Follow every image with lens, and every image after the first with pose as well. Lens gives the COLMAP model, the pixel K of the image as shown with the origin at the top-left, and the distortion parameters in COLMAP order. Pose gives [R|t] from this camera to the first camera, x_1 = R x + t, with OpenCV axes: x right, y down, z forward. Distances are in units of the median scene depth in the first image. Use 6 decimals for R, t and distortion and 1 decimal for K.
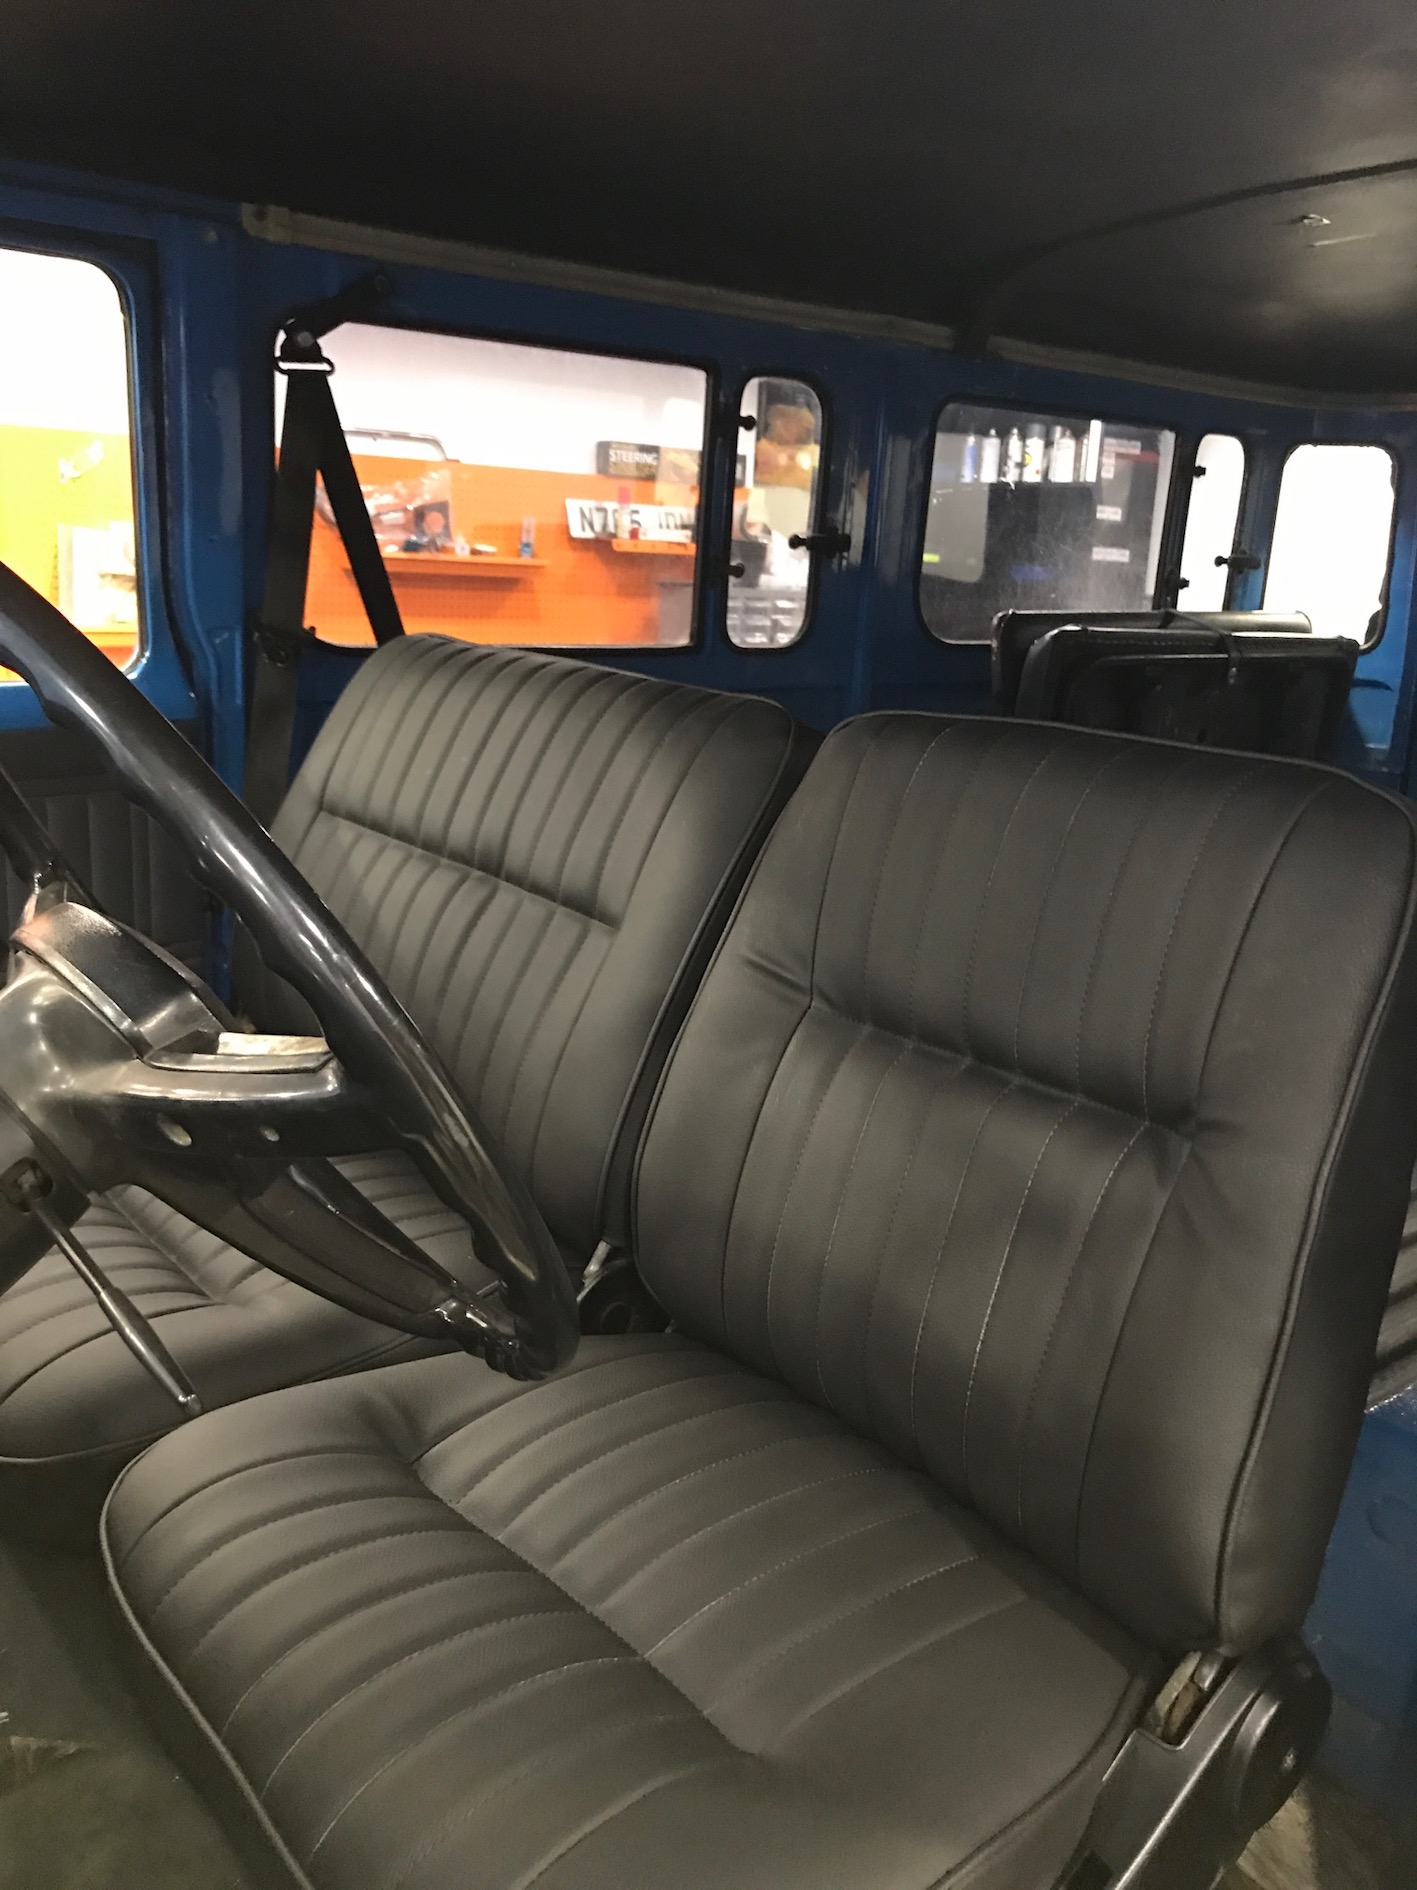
lens RADIAL K [[1580.1, 0, 706.9], [0, 1580.1, 946.5], [0, 0, 1]] dist [0.049336, -0.032578]
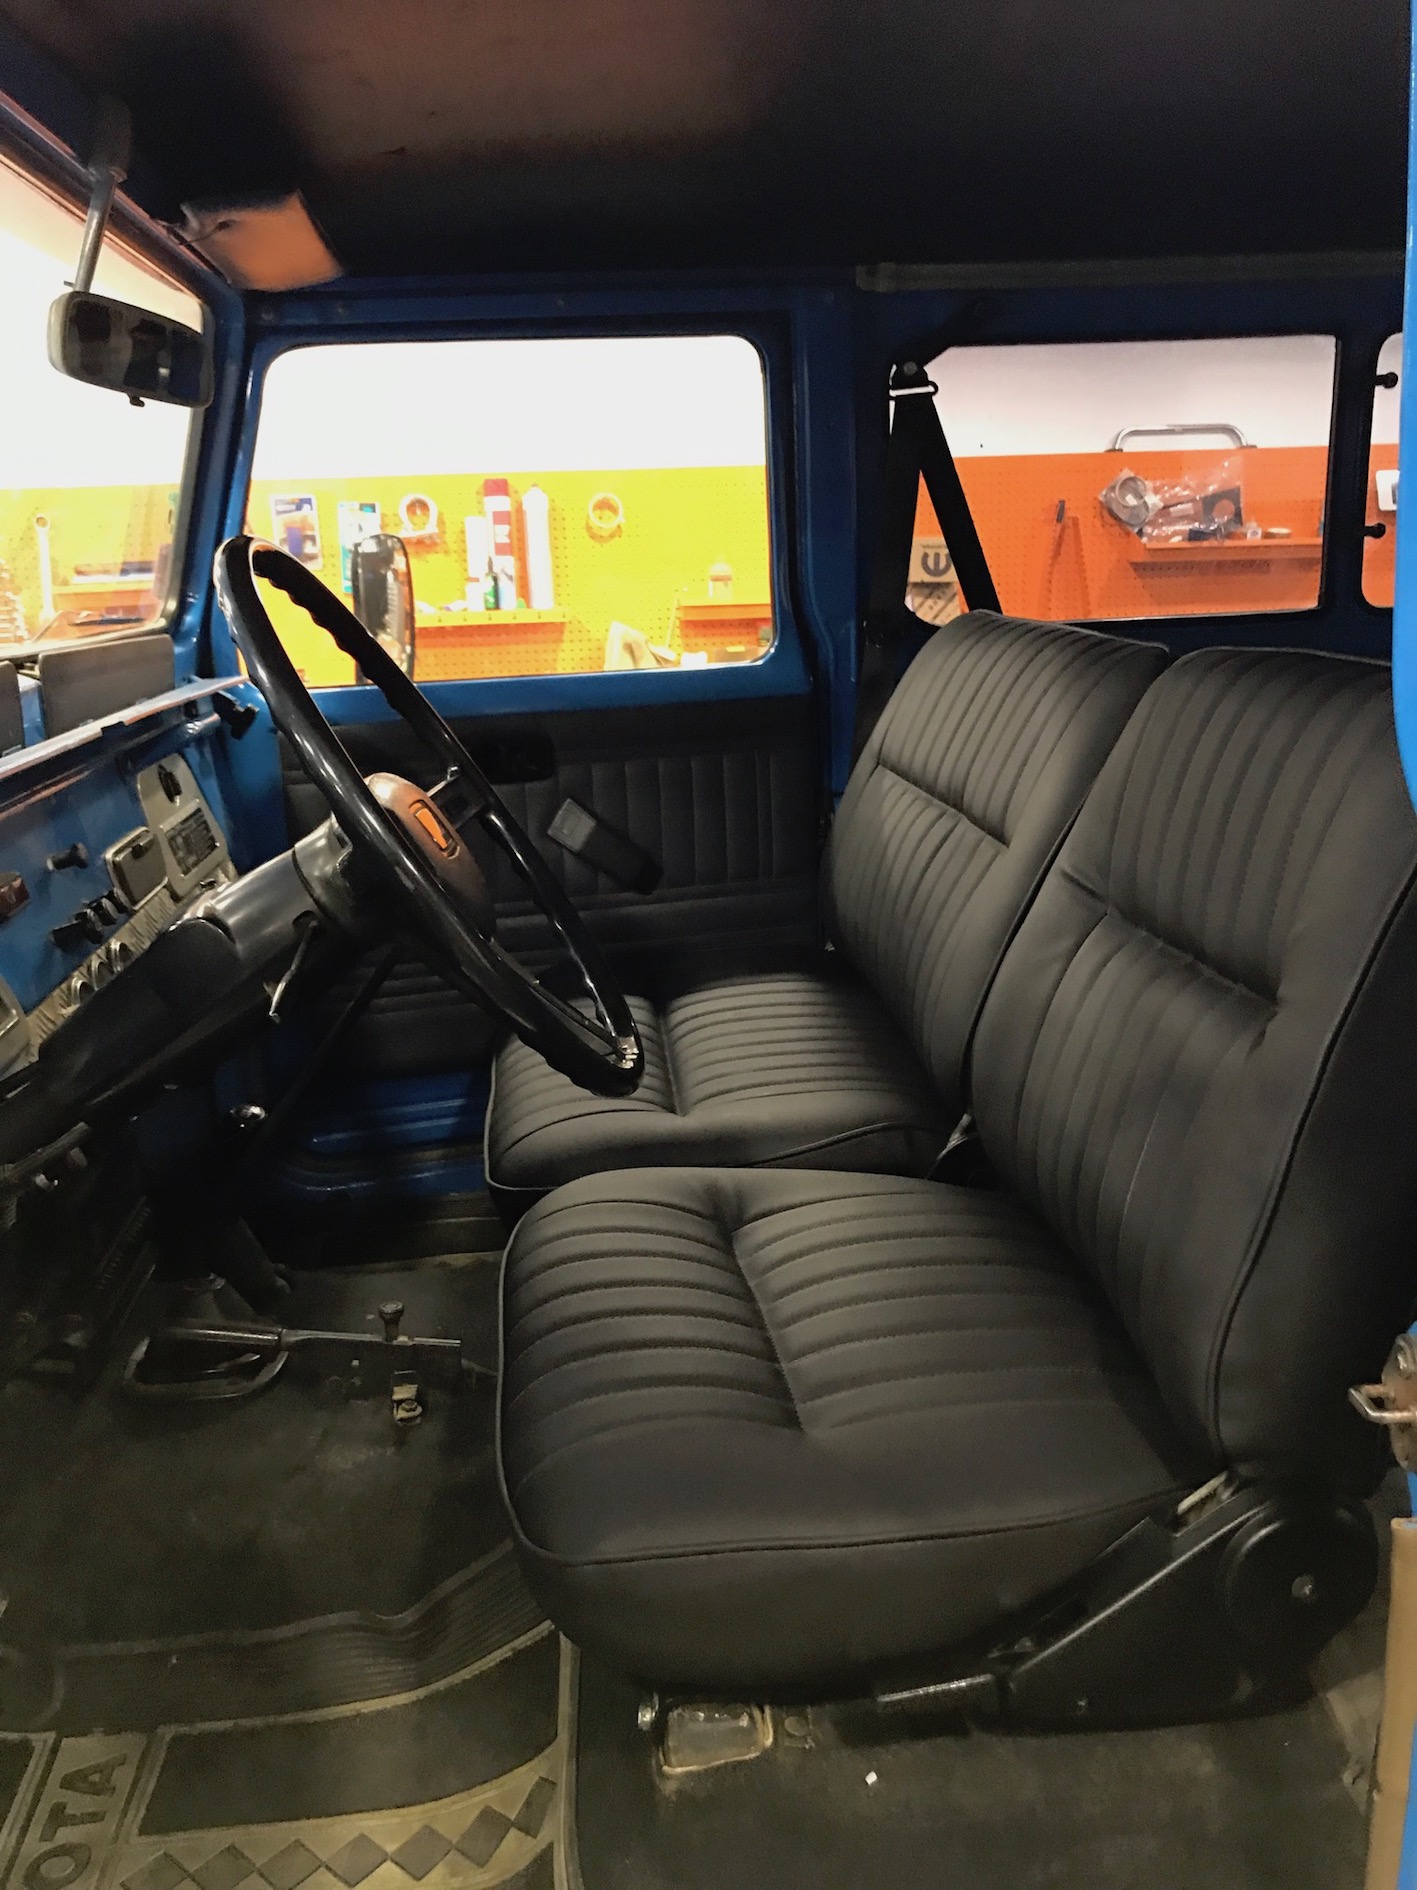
lens RADIAL K [[1580.1, 0, 713.2], [0, 1580.1, 940.8], [0, 0, 1]] dist [0.049336, -0.032578]
pose [[0.841091, 0.055444, -0.538044, 0.288555], [-0.058998, 0.998201, 0.010633, 0.040924], [0.537666, 0.022800, 0.842850, -0.068459]]
